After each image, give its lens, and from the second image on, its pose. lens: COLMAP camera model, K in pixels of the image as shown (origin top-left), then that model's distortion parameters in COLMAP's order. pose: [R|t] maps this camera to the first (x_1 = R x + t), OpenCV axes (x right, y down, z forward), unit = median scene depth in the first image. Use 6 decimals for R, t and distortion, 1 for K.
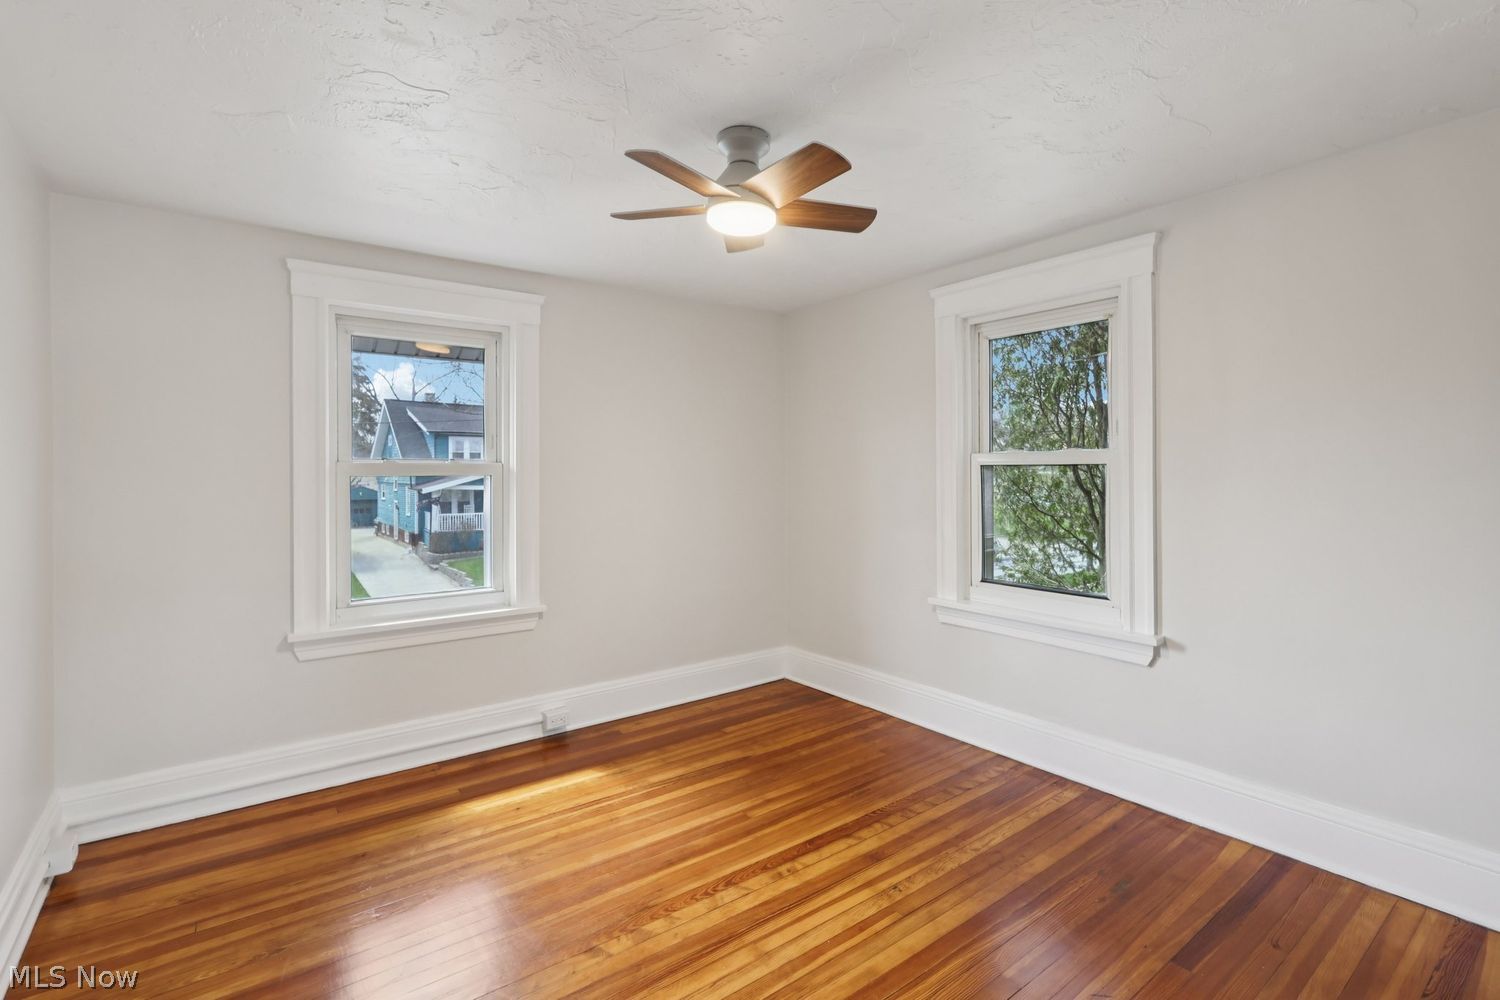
lens RADIAL K [[698.3, 0, 748.6], [0, 698.3, 475.5], [0, 0, 1]] dist [-0.002652, 0.001257]
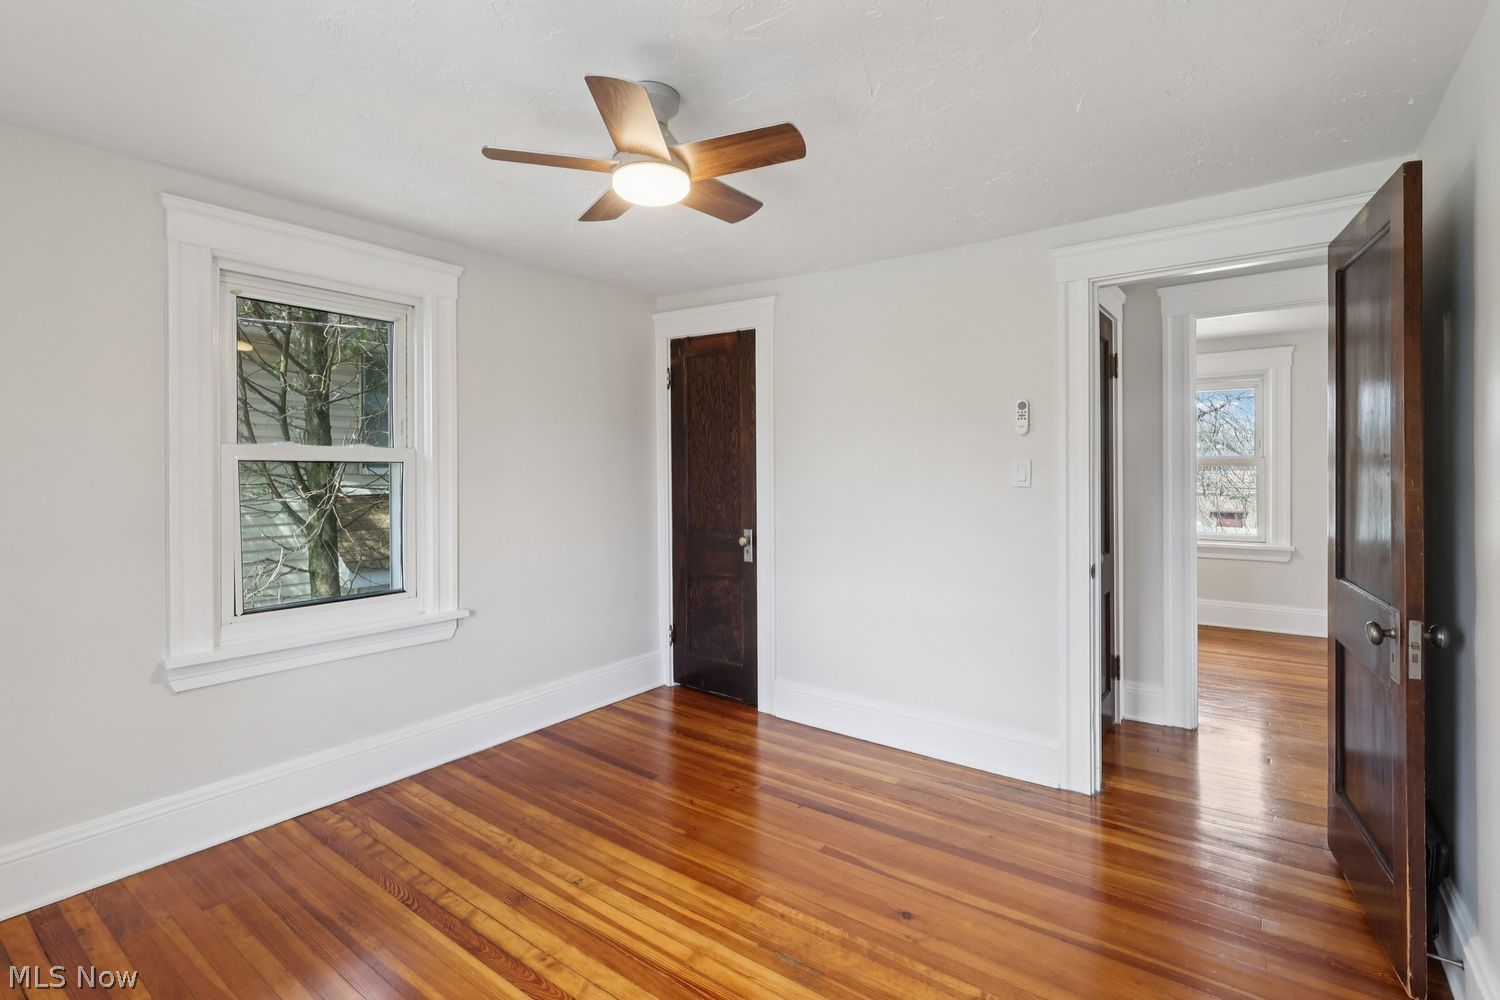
lens RADIAL K [[698.3, 0, 748.6], [0, 698.3, 475.5], [0, 0, 1]] dist [-0.002652, 0.001257]
pose [[-0.276417, -0.004783, 0.961026, -0.732476], [0.005113, 0.999966, 0.006448, -0.002541], [-0.961024, 0.006696, -0.276383, 0.919531]]
